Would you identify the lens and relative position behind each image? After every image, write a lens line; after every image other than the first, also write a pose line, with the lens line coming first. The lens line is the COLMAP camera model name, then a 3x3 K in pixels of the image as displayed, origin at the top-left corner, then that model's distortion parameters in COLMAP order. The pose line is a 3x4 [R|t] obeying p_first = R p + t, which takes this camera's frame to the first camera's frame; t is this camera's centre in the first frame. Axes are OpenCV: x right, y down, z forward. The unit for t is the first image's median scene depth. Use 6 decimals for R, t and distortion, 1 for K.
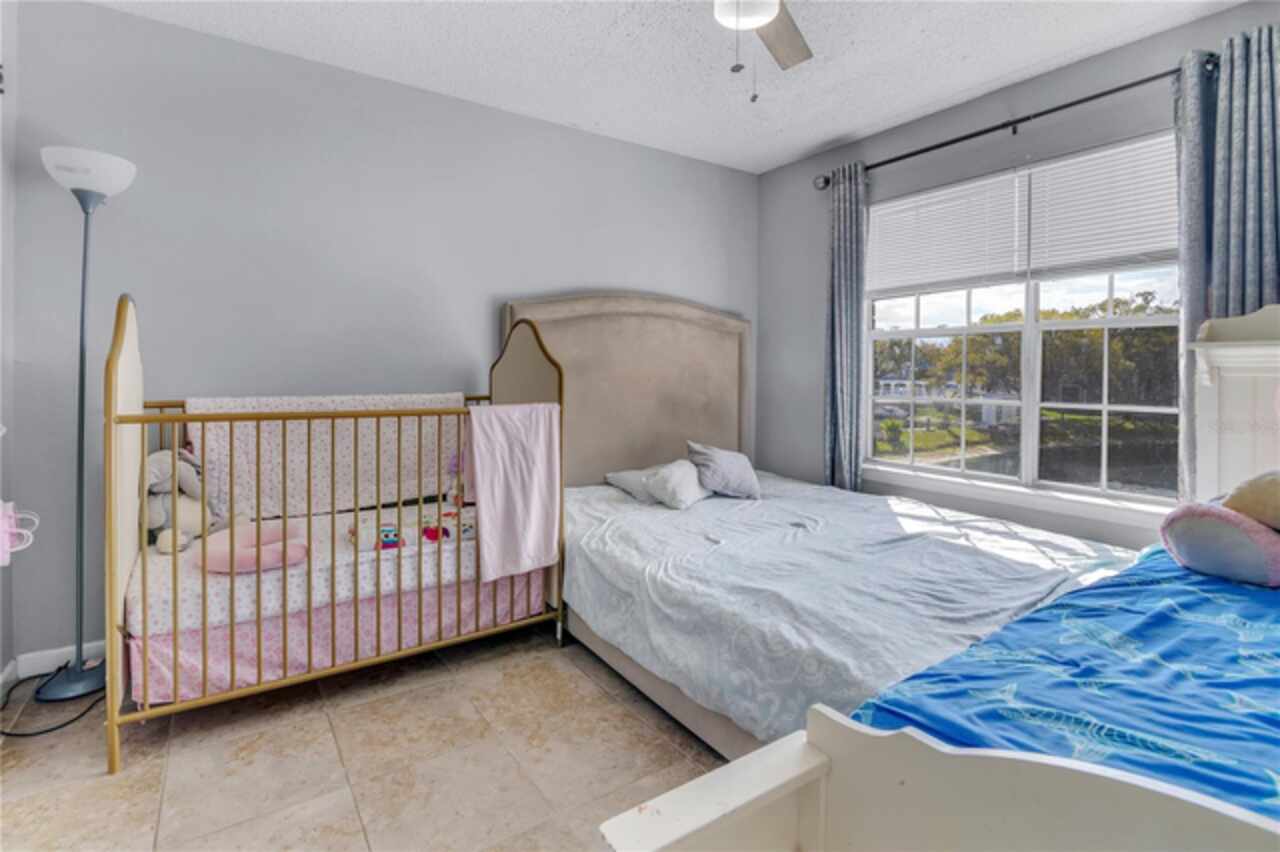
lens RADIAL K [[596.5, 0, 639.3], [0, 596.5, 364.4], [0, 0, 1]] dist [-0.016802, -0.000254]
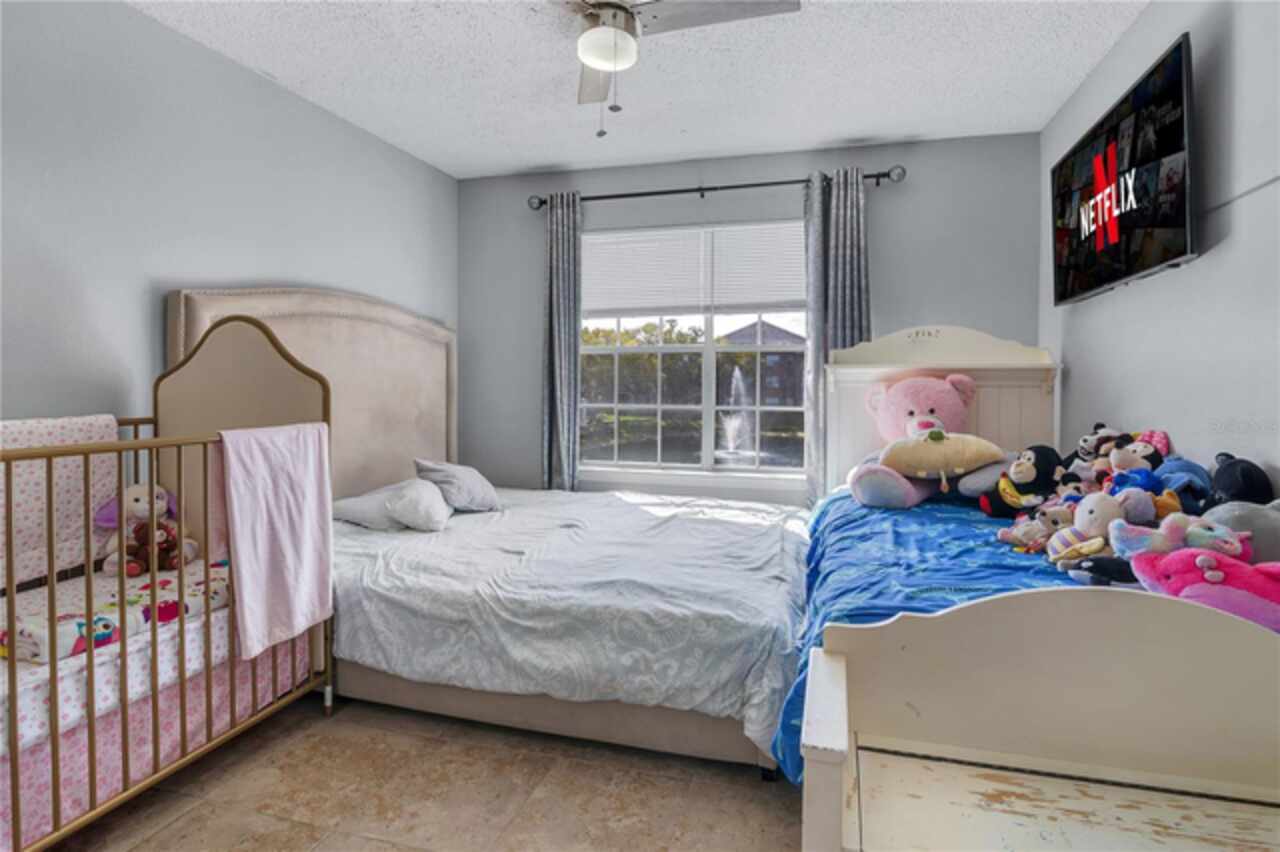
lens RADIAL K [[631.0, 0, 619.0], [0, 631.0, 375.1], [0, 0, 1]] dist [-0.015335, -0.000109]
pose [[0.761515, 0.004978, 0.648128, -0.406647], [-0.007049, 0.999975, 0.000603, -0.004450], [-0.648109, -0.005028, 0.761531, 0.073859]]
